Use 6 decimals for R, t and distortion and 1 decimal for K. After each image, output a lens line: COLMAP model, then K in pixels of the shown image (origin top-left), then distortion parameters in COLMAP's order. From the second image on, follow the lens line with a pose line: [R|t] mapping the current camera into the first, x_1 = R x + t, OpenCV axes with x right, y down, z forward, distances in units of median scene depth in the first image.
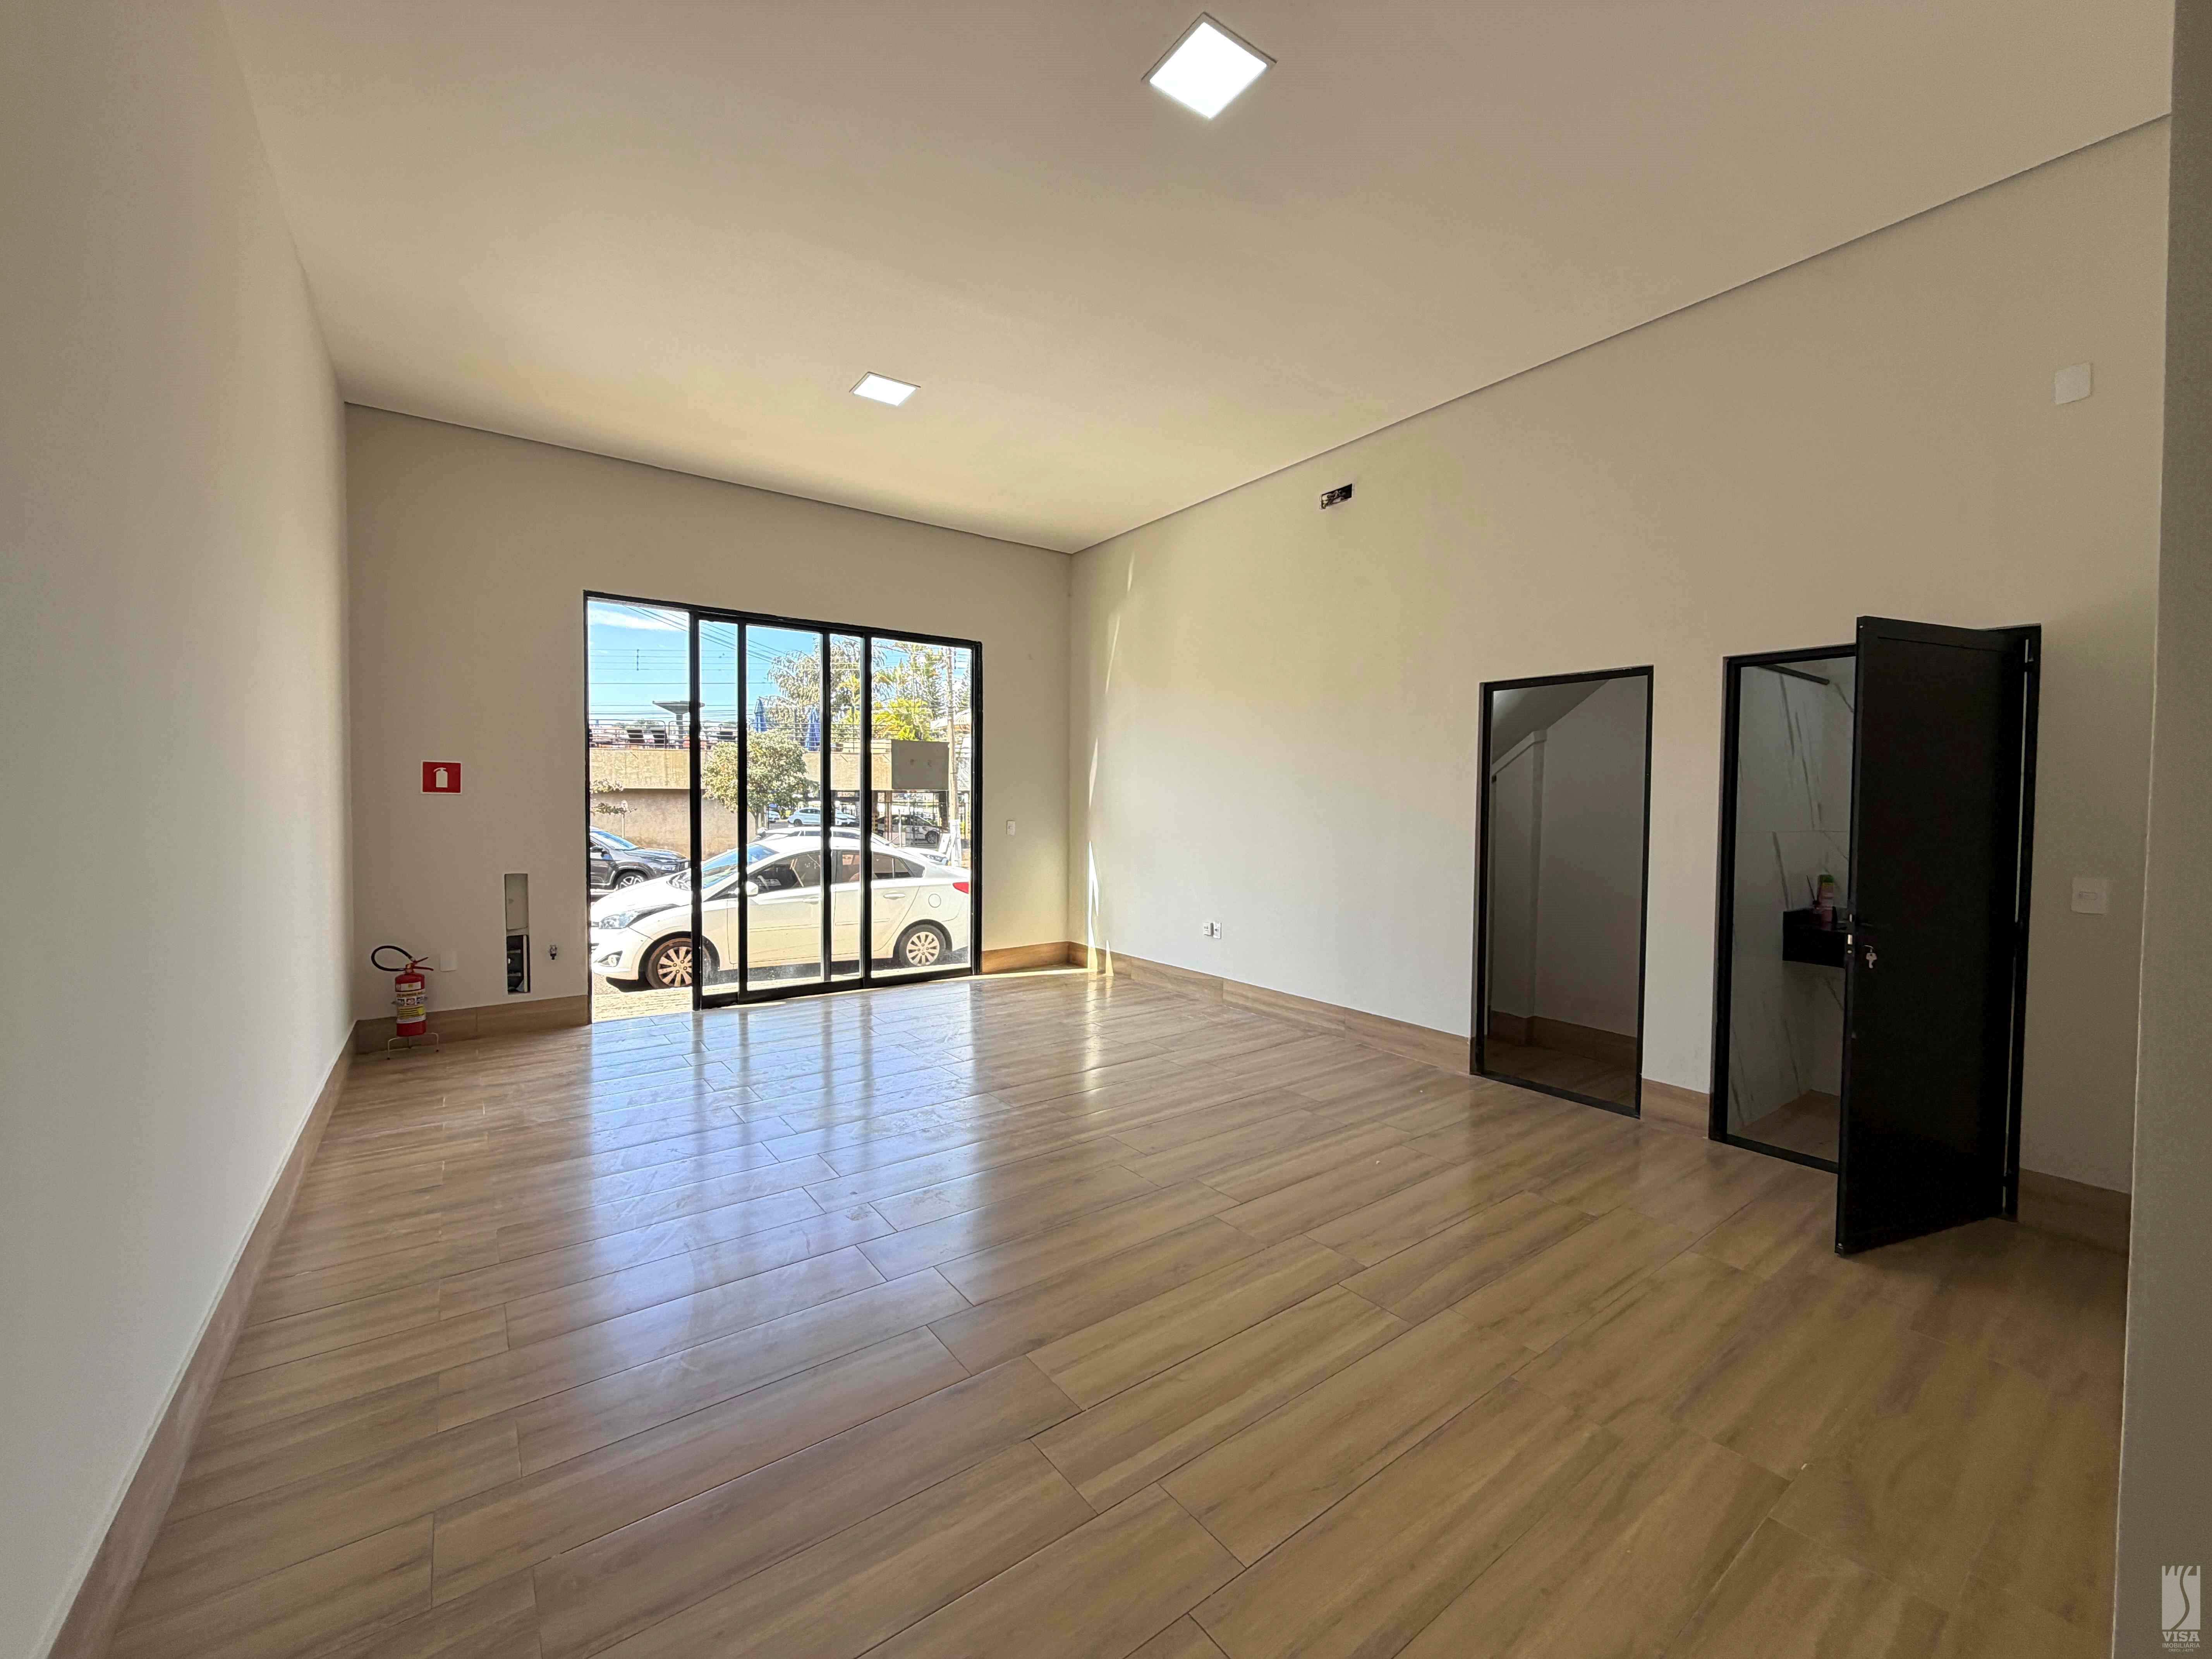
lens RADIAL K [[879.2, 0, 1099.3], [0, 879.2, 827.4], [0, 0, 1]] dist [-0.000042, 0.000086]
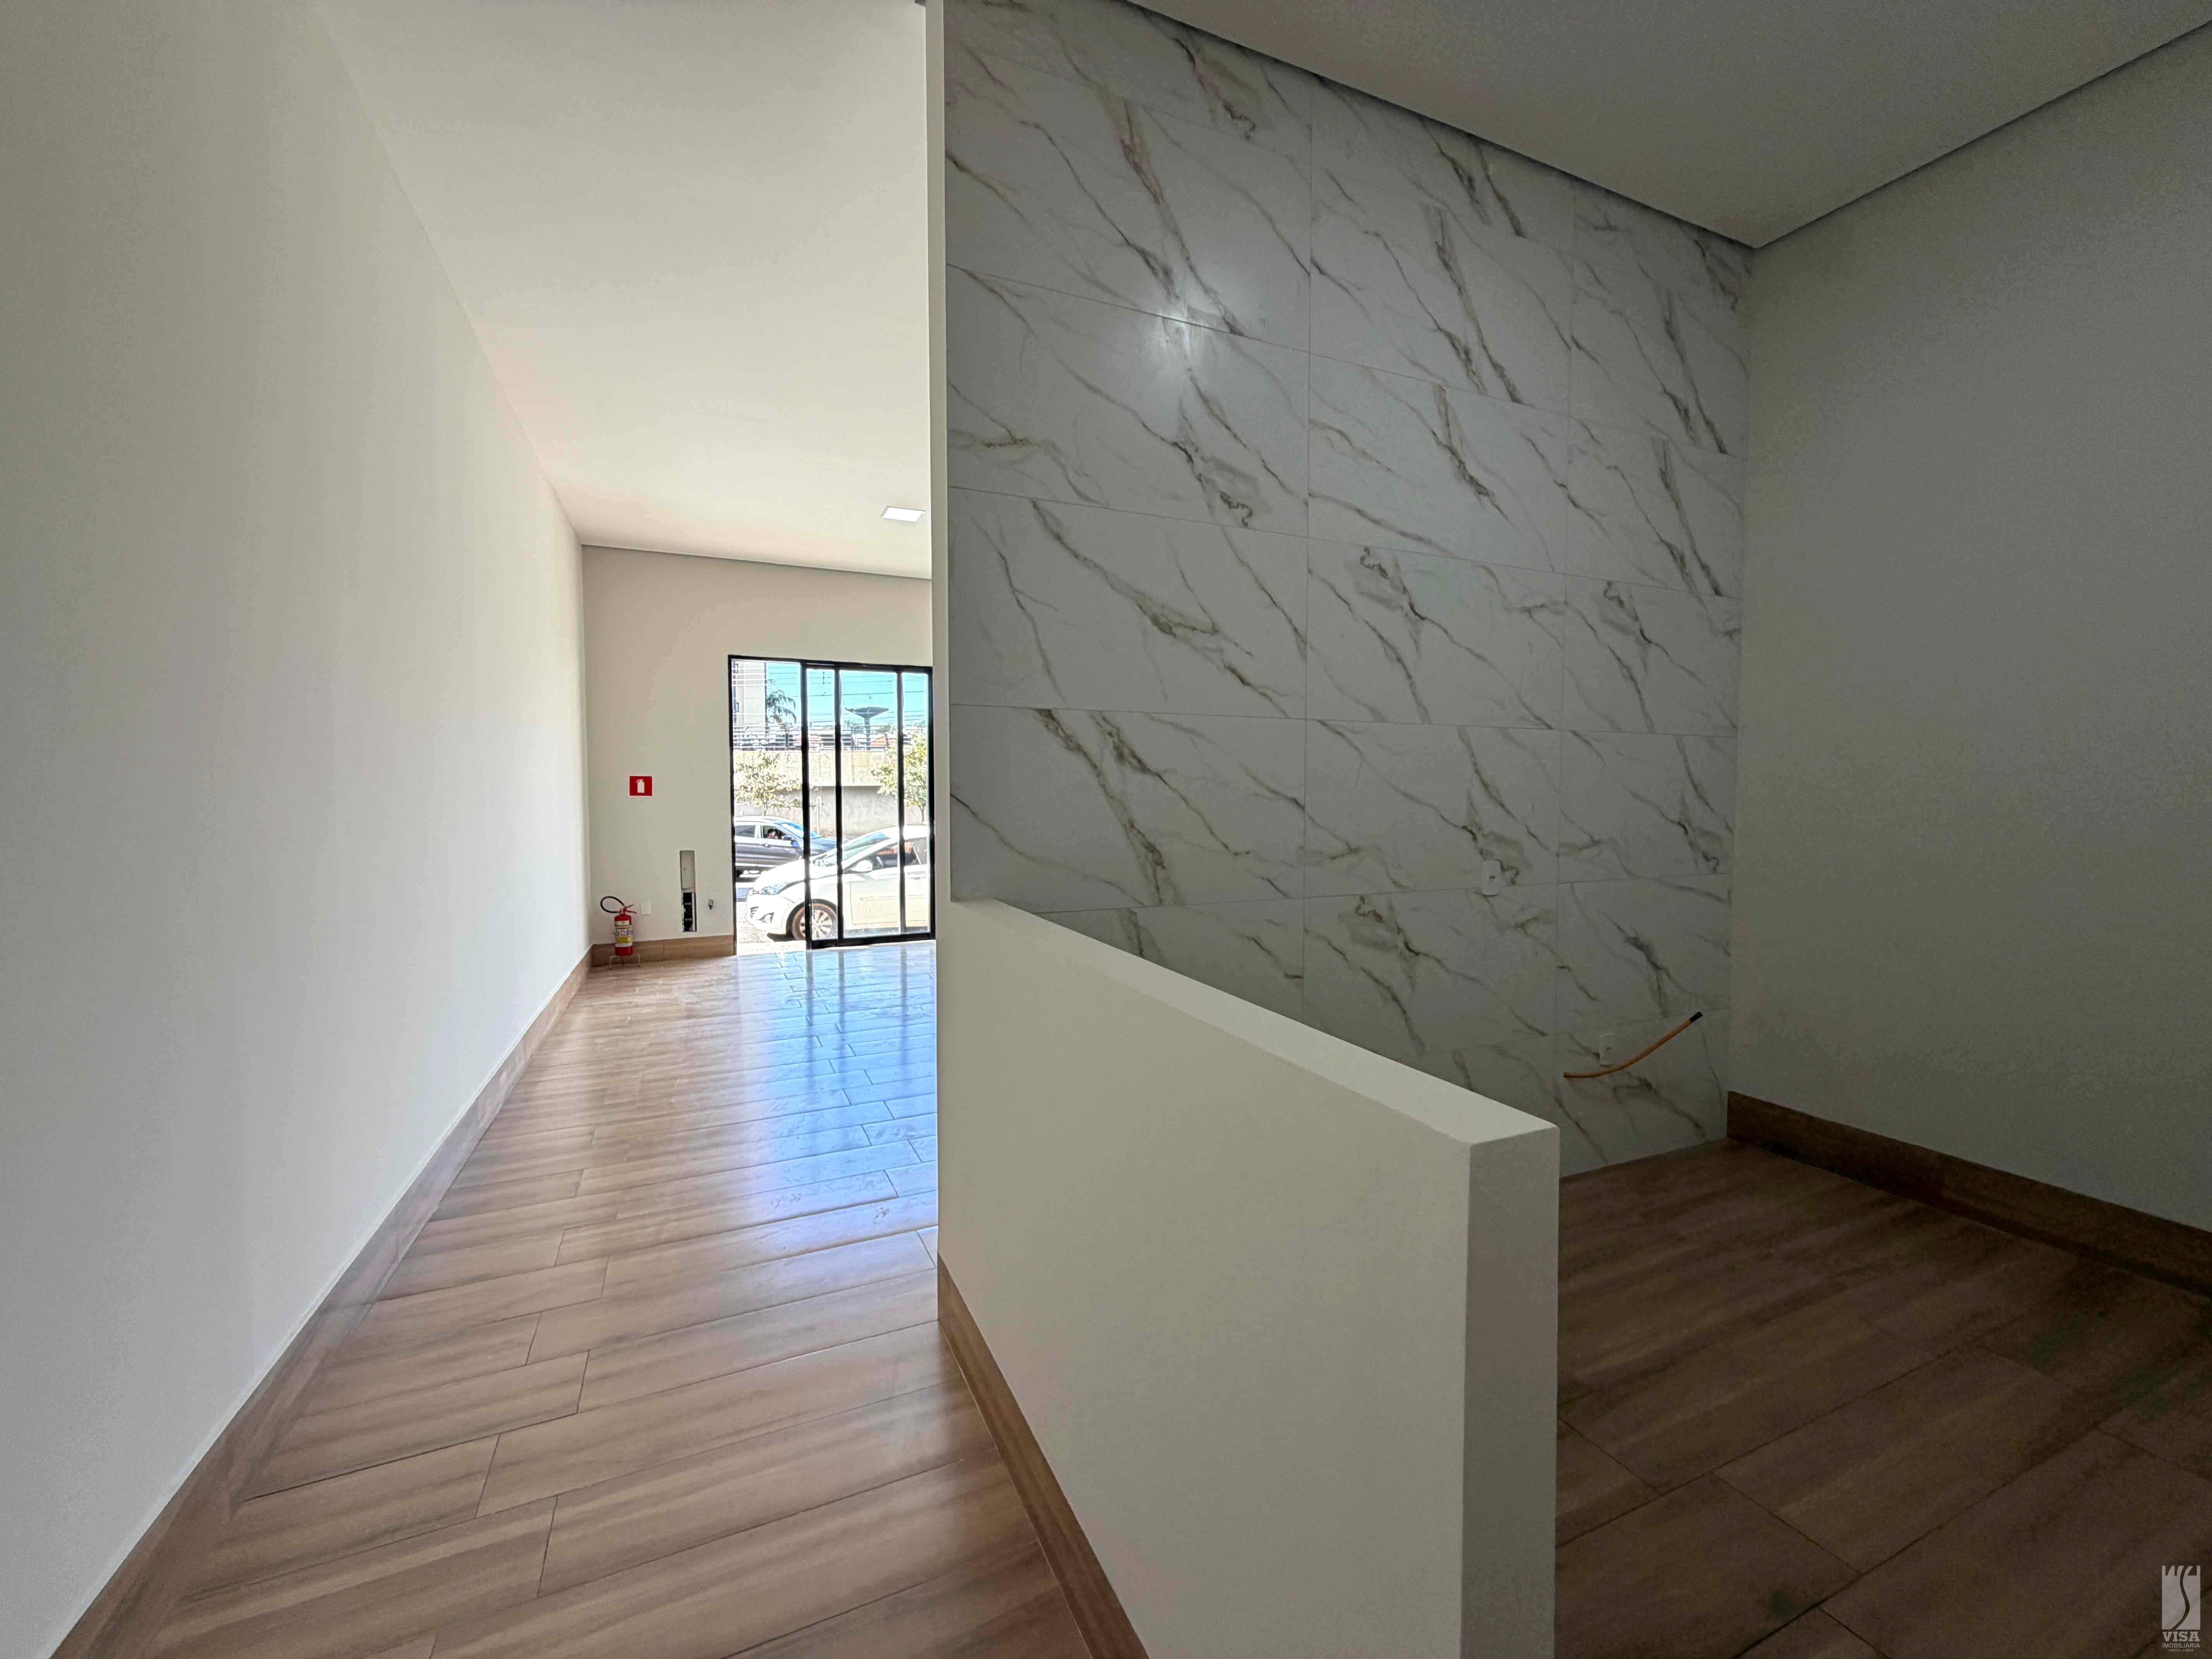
lens RADIAL K [[879.2, 0, 1096.0], [0, 879.2, 824.0], [0, 0, 1]] dist [-0.000042, 0.000086]
pose [[0.978765, -0.004627, -0.204932, 0.419210], [0.005825, 0.999969, 0.005241, 0.006514], [0.204902, -0.006324, 0.978762, -0.407401]]
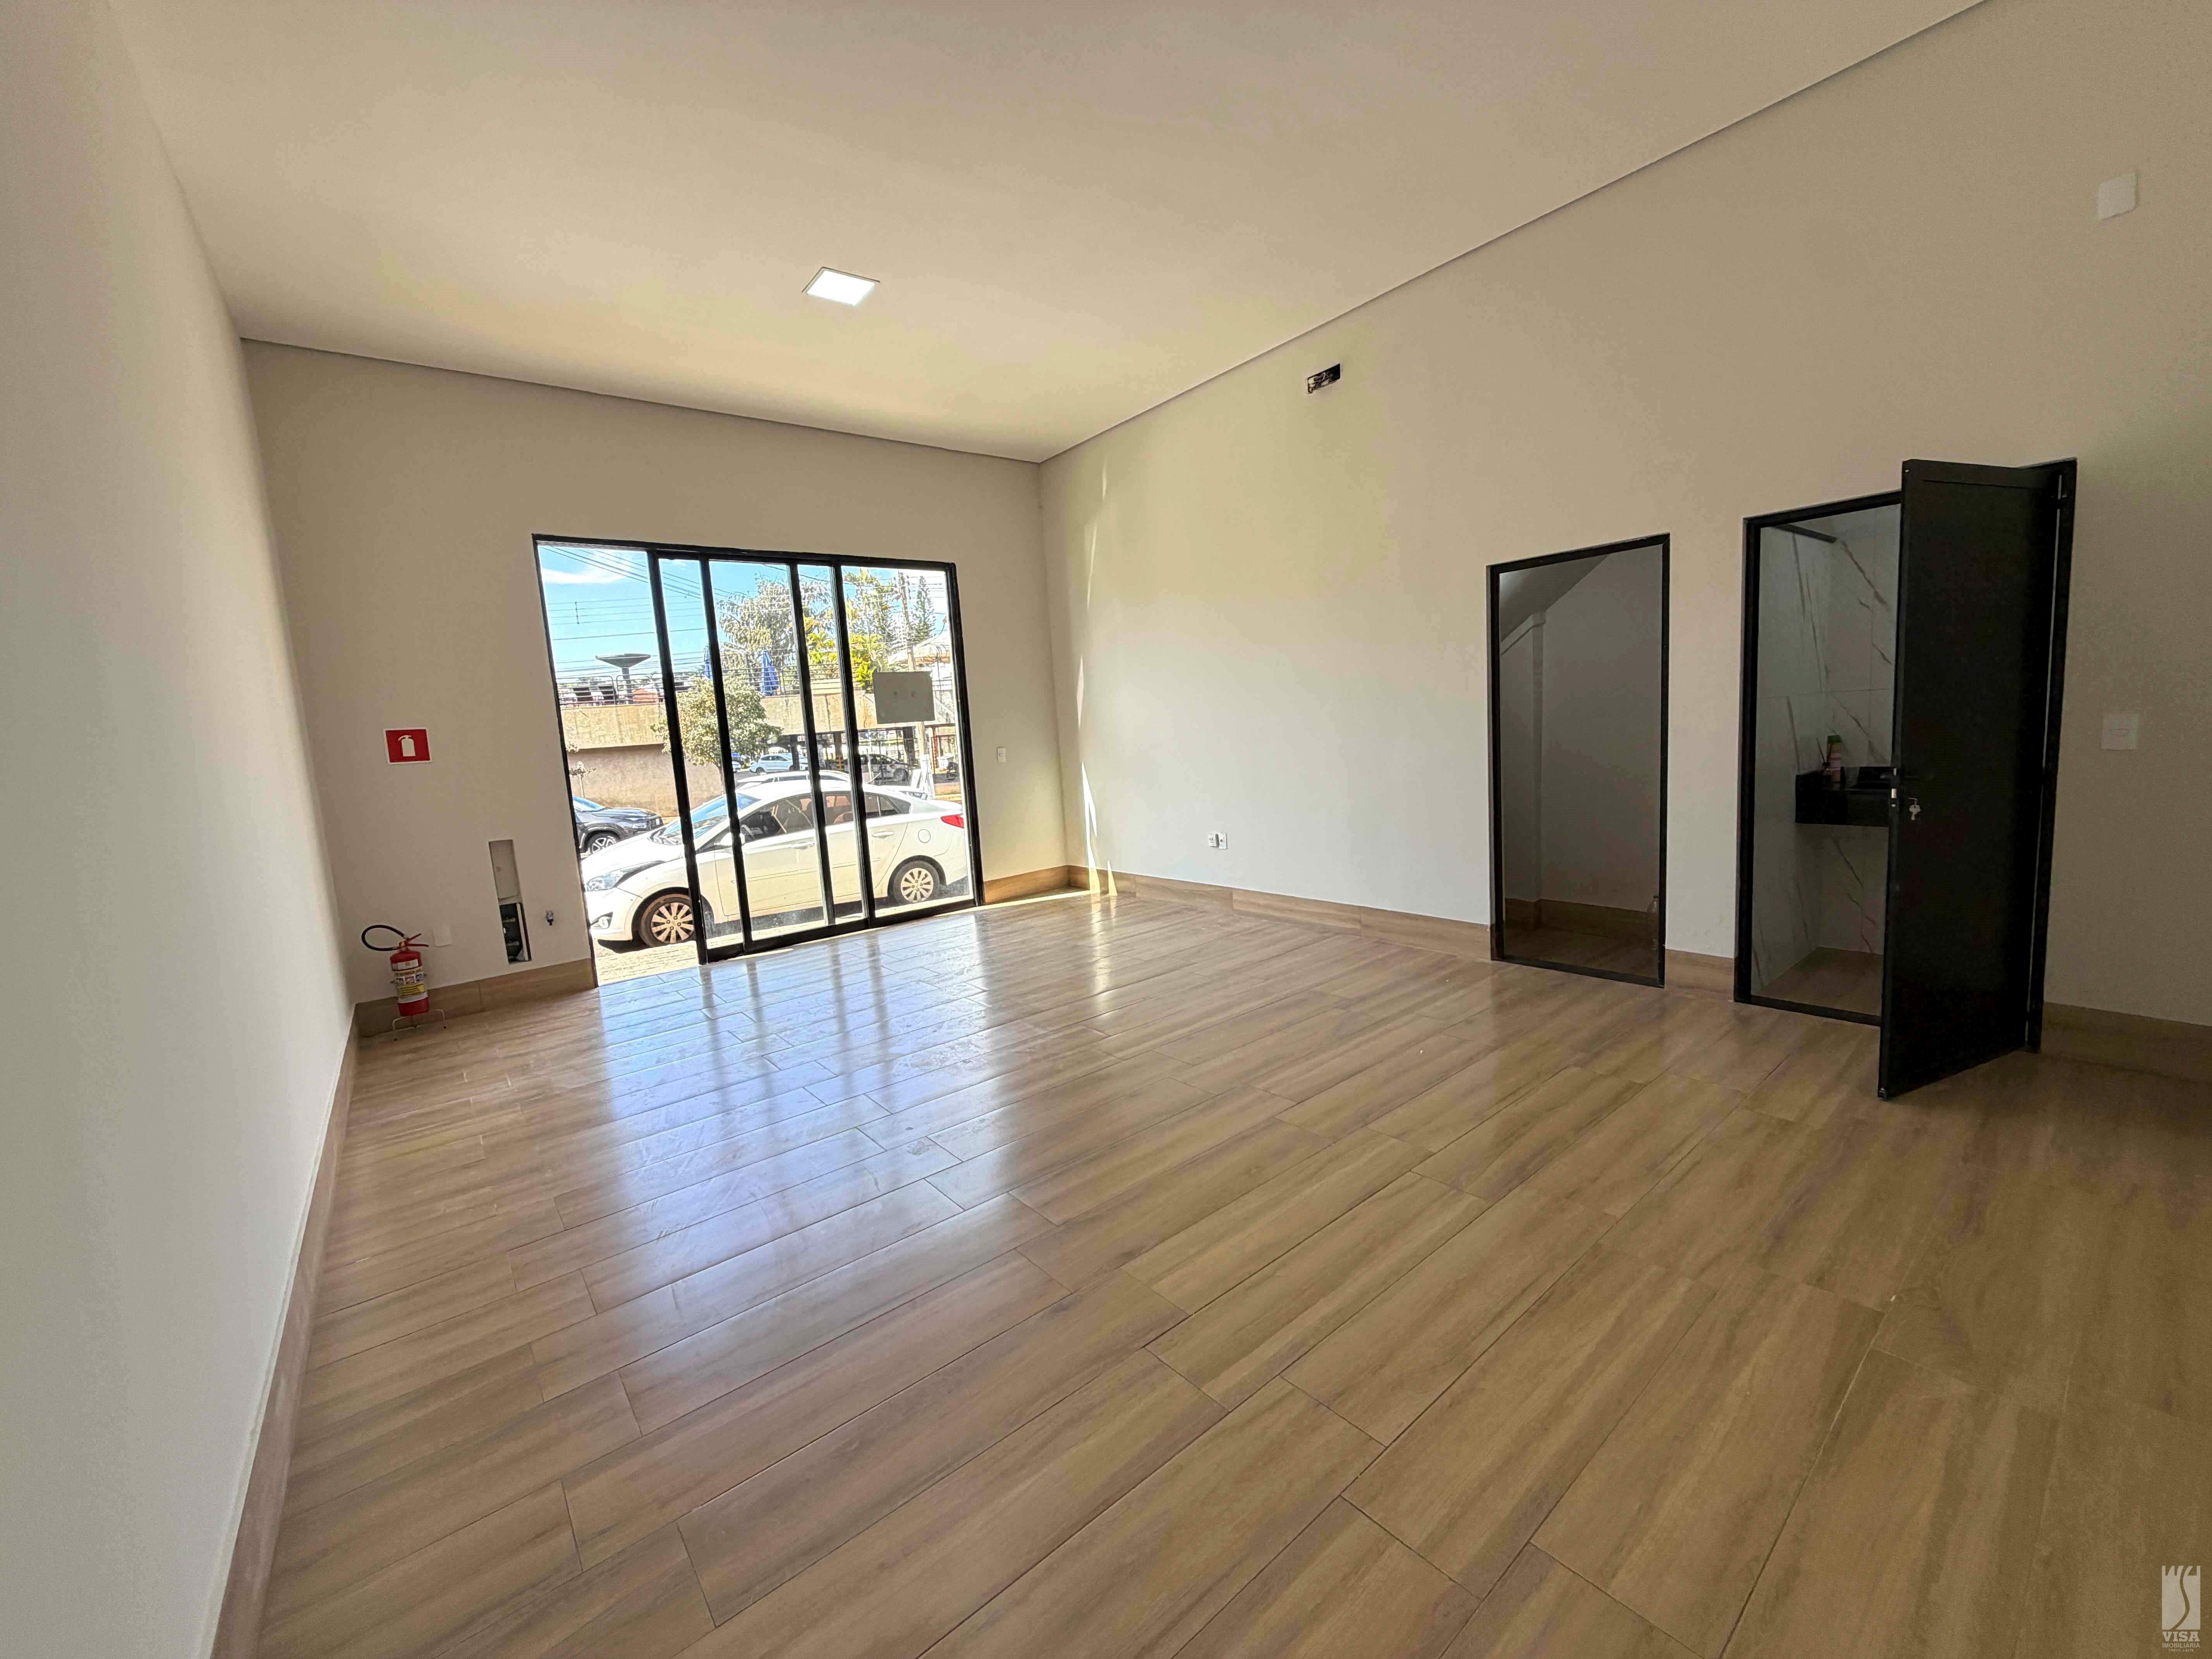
lens RADIAL K [[879.2, 0, 1099.5], [0, 879.2, 828.0], [0, 0, 1]] dist [-0.000042, 0.000086]
pose [[0.996210, -0.079998, 0.034159, -0.059506], [0.076743, 0.993175, 0.087828, 0.006552], [-0.040952, -0.084874, 0.995550, 0.025873]]
